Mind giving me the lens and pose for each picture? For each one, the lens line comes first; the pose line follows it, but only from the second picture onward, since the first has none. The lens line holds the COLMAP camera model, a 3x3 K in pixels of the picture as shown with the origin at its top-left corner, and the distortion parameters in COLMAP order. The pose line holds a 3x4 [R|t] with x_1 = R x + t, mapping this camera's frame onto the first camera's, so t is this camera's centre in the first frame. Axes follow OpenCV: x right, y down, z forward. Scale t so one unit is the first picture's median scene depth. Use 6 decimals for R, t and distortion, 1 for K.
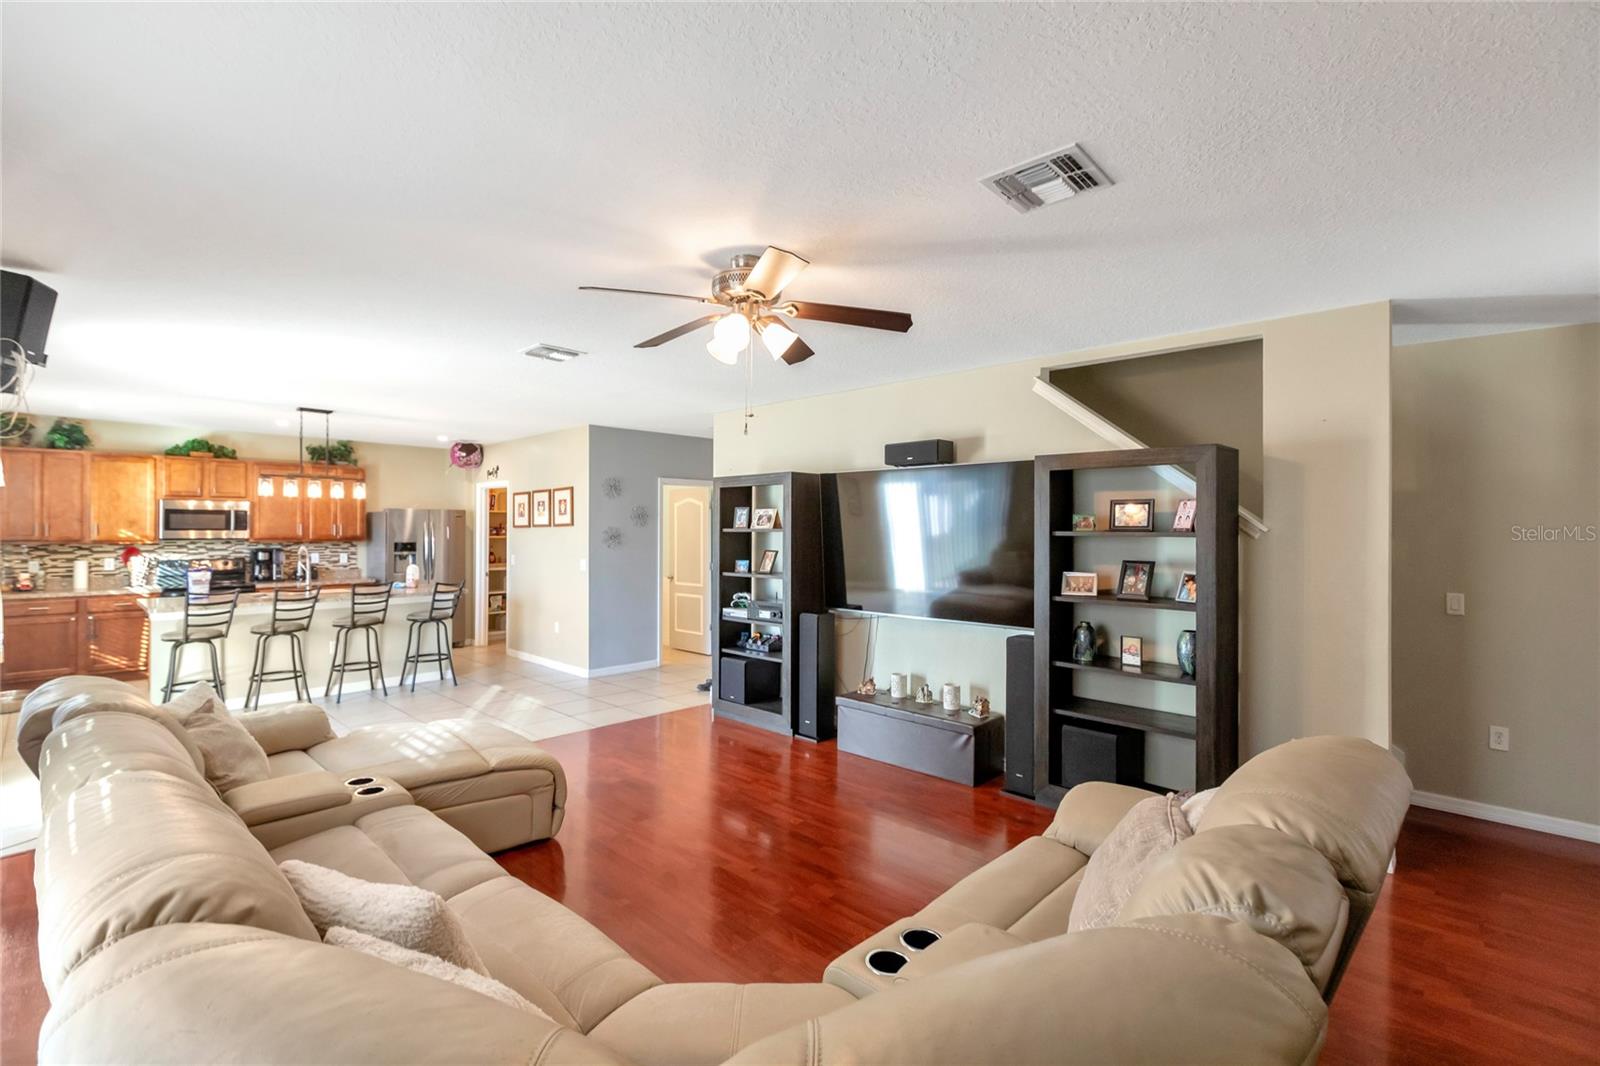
lens RADIAL K [[727.1, 0, 806.7], [0, 727.1, 530.9], [0, 0, 1]] dist [0.000442, -0.000355]
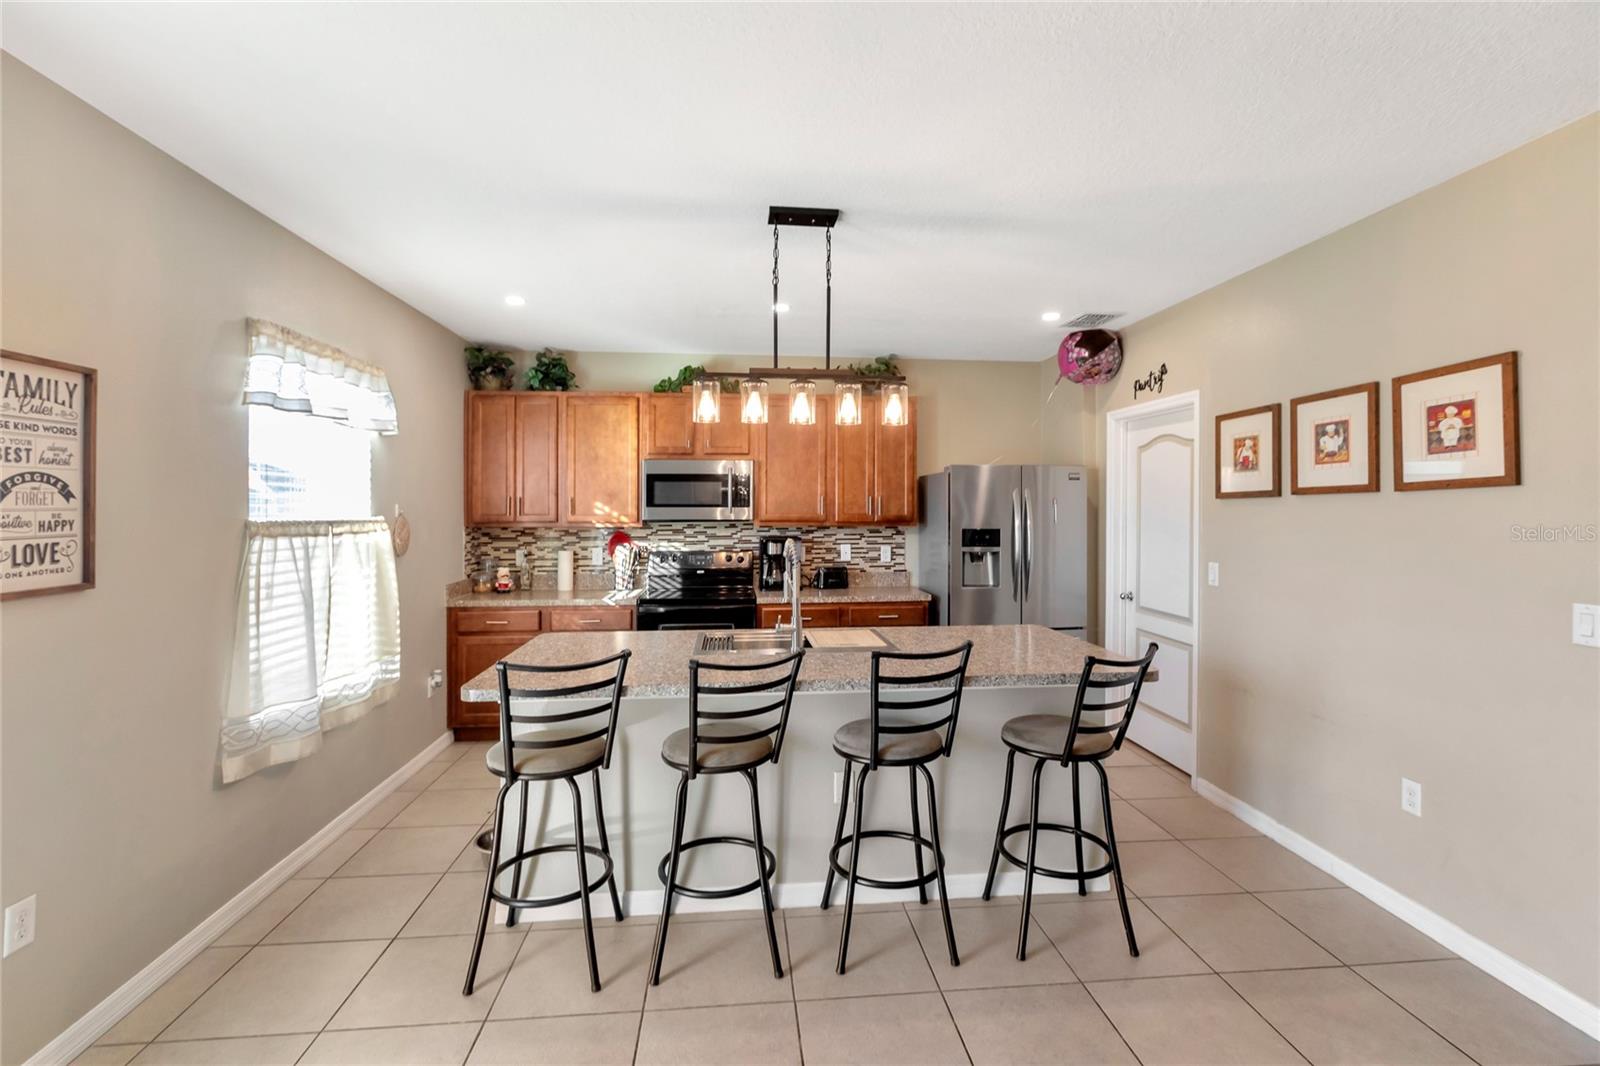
lens RADIAL K [[726.9, 0, 801.9], [0, 726.9, 511.9], [0, 0, 1]] dist [-0.001066, -0.000543]
pose [[0.754719, -0.001257, -0.656047, -0.353952], [0.001607, 0.999999, -0.000067, 0.003775], [0.656046, -0.001004, 0.754720, 0.601659]]
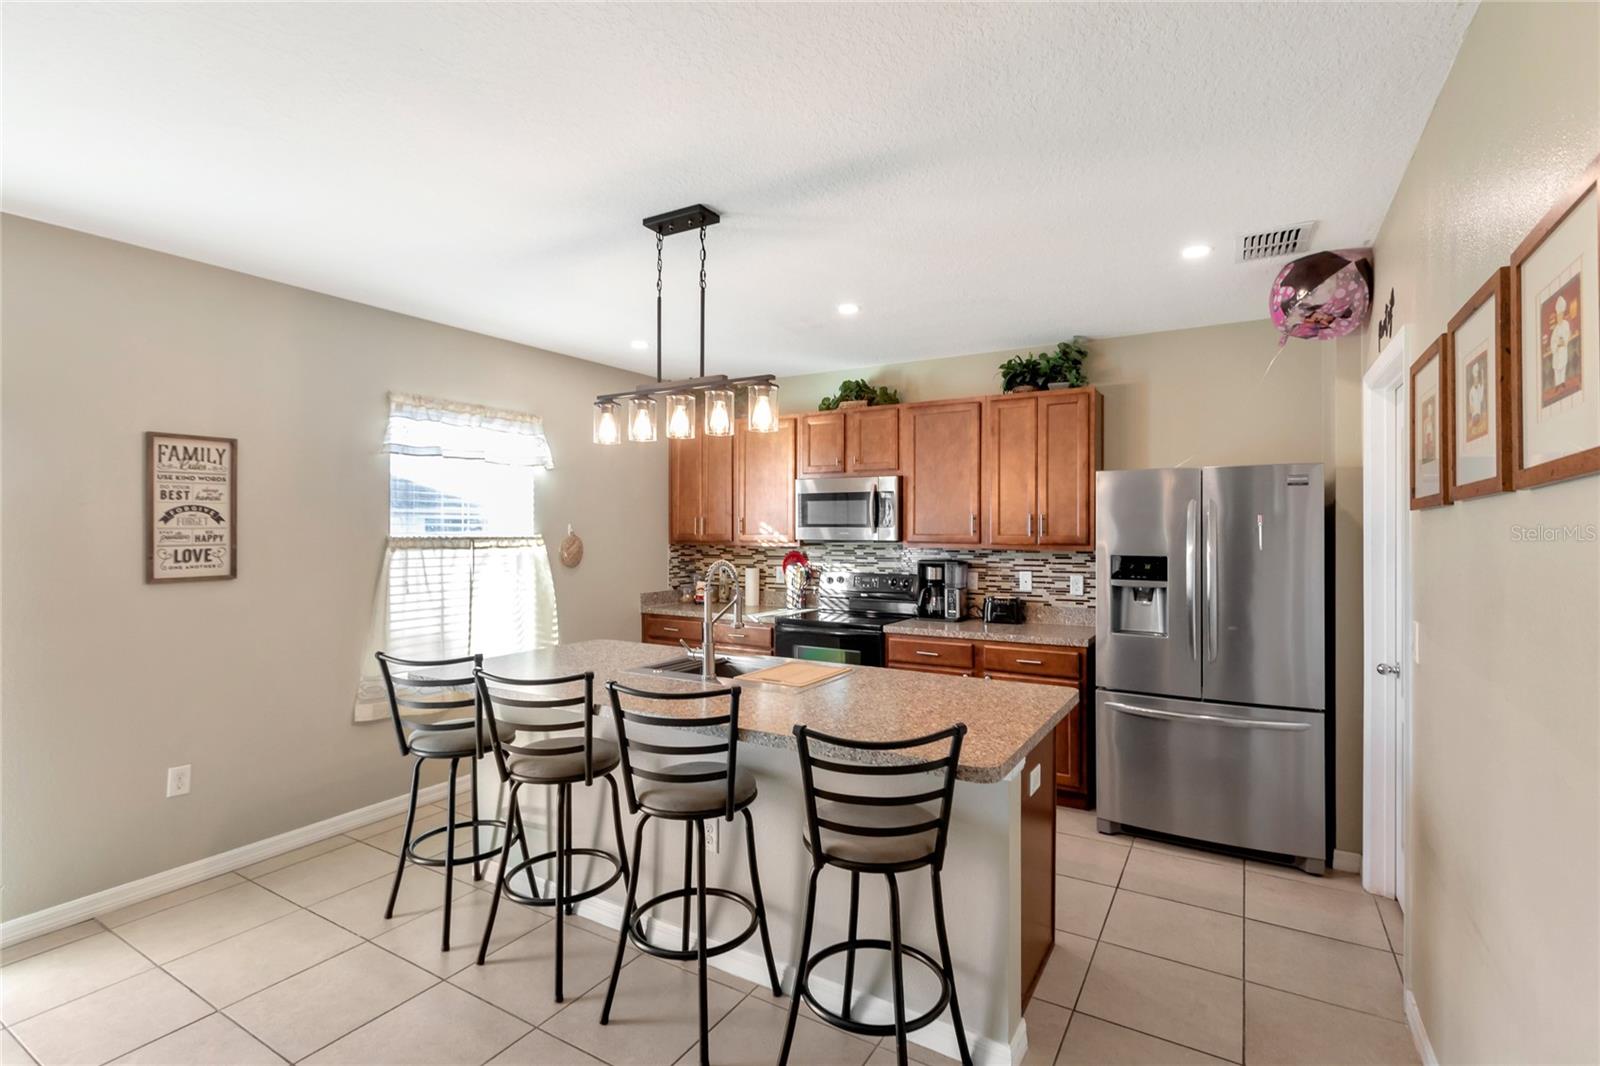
lens RADIAL K [[741.2, 0, 802.4], [0, 741.2, 525.7], [0, 0, 1]] dist [-0.000261, -0.000096]
pose [[0.218472, -0.009181, -0.975800, -0.236549], [-0.001963, 0.999950, -0.009848, 0.004567], [0.975841, 0.004067, 0.218443, 0.857800]]
